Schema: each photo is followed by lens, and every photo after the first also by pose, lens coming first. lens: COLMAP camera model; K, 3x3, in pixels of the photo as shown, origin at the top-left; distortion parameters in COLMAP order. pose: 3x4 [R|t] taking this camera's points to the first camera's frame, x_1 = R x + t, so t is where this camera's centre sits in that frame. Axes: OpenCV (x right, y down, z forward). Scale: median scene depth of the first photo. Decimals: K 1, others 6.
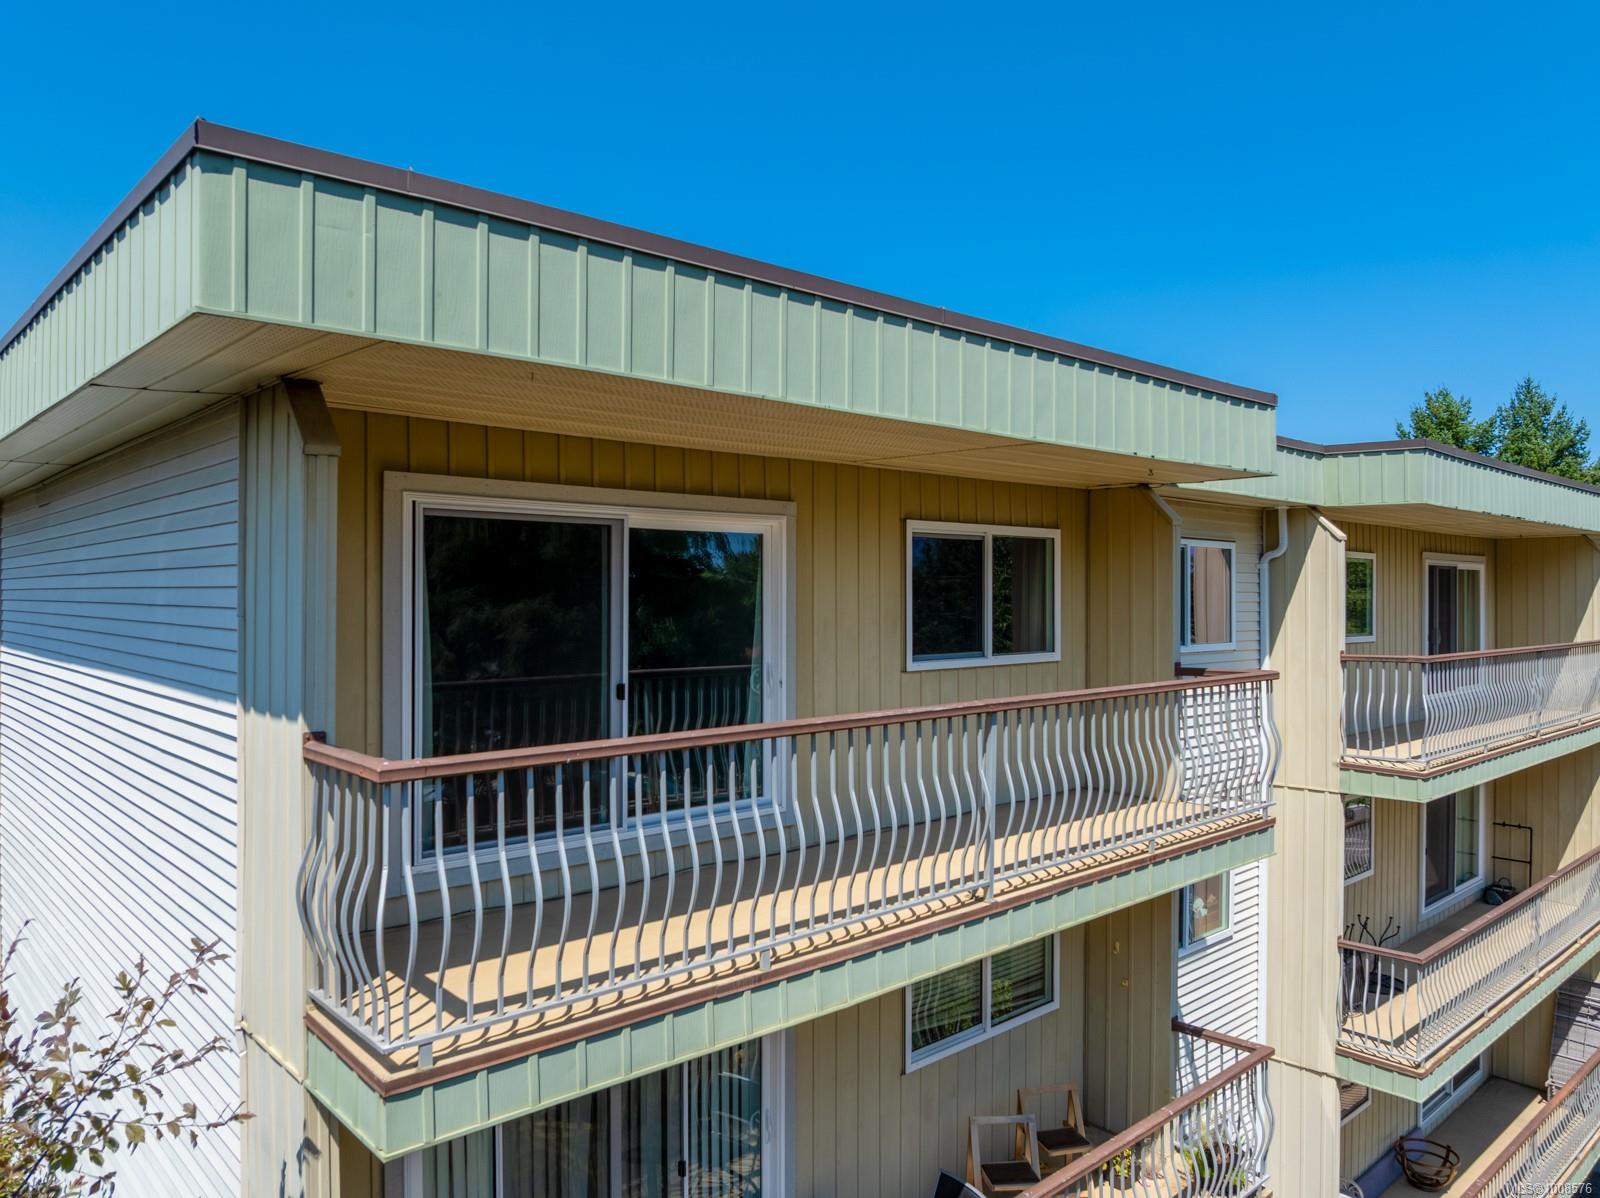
lens RADIAL K [[1115.9, 0, 800.0], [0, 1115.9, 599.0], [0, 0, 1]] dist [-0.010636, -0.002492]
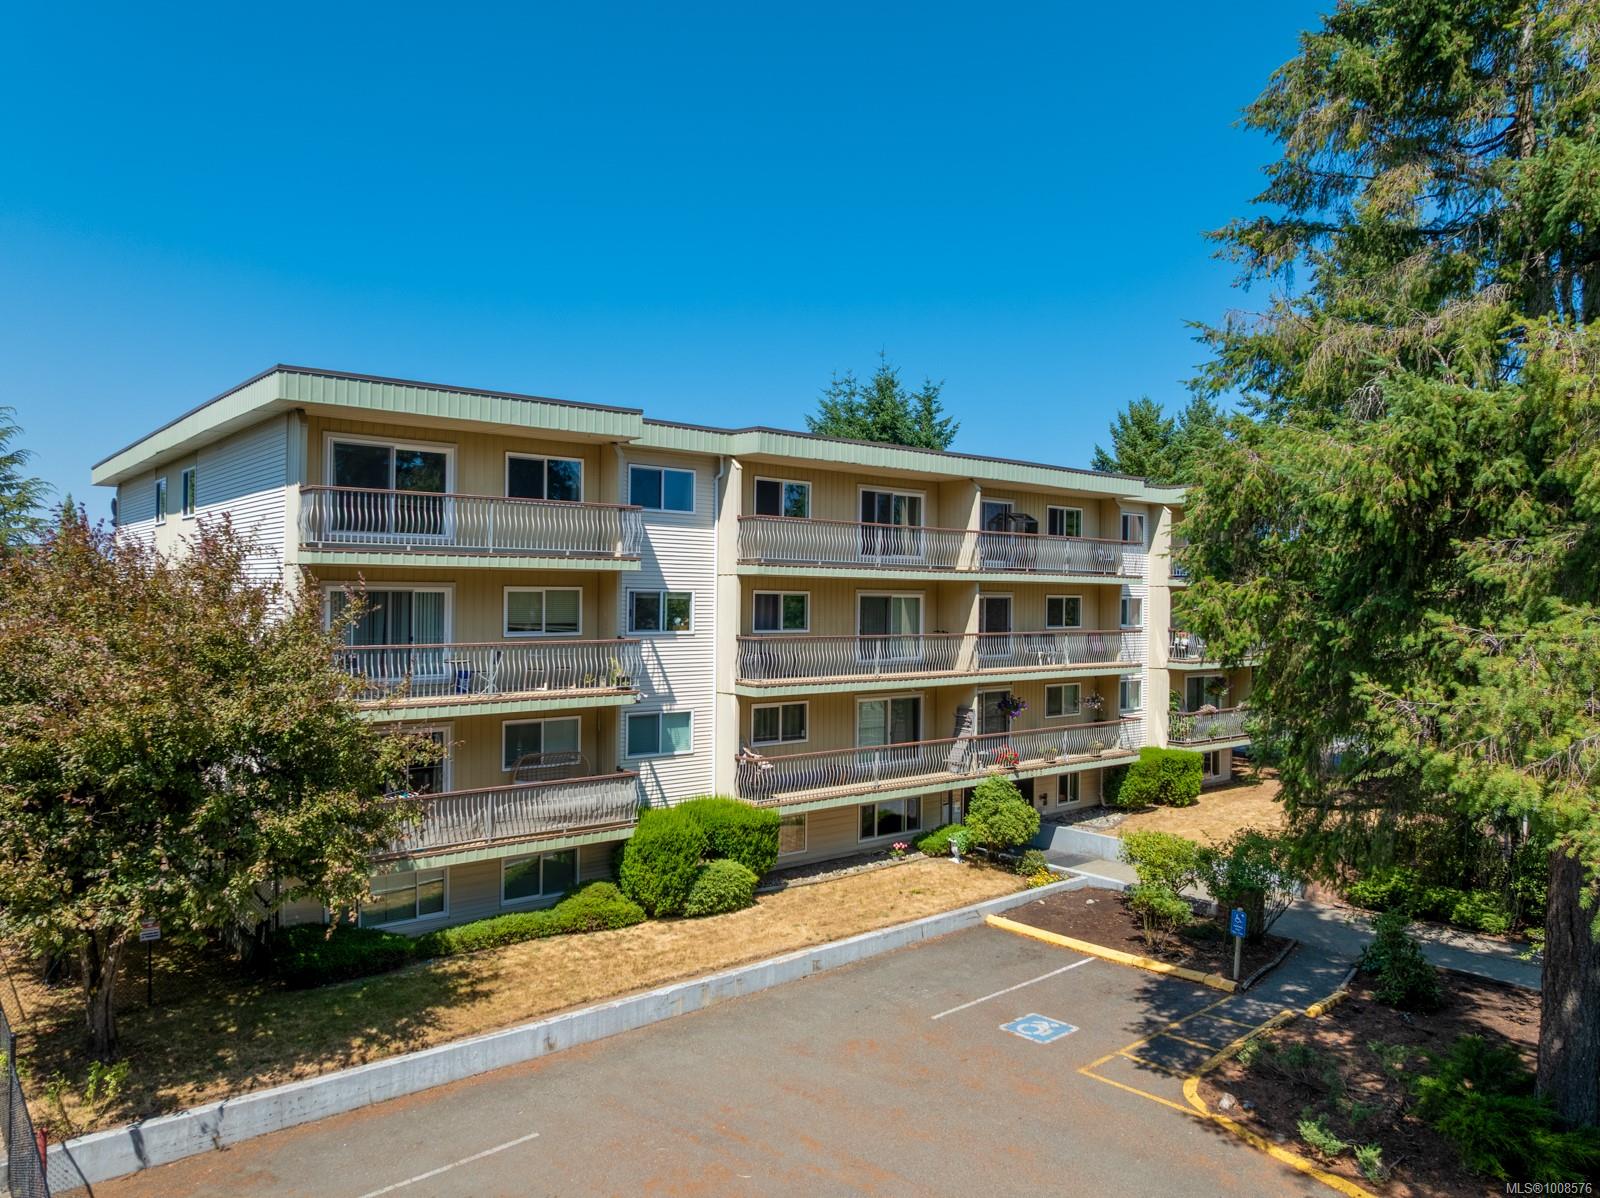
lens RADIAL K [[1115.9, 0, 800.0], [0, 1115.9, 599.0], [0, 0, 1]] dist [-0.010636, -0.002492]
pose [[0.999275, 0.004697, -0.037794, 1.005136], [-0.004728, 0.999989, -0.000732, 0.323091], [0.037790, 0.000911, 0.999285, -1.965998]]
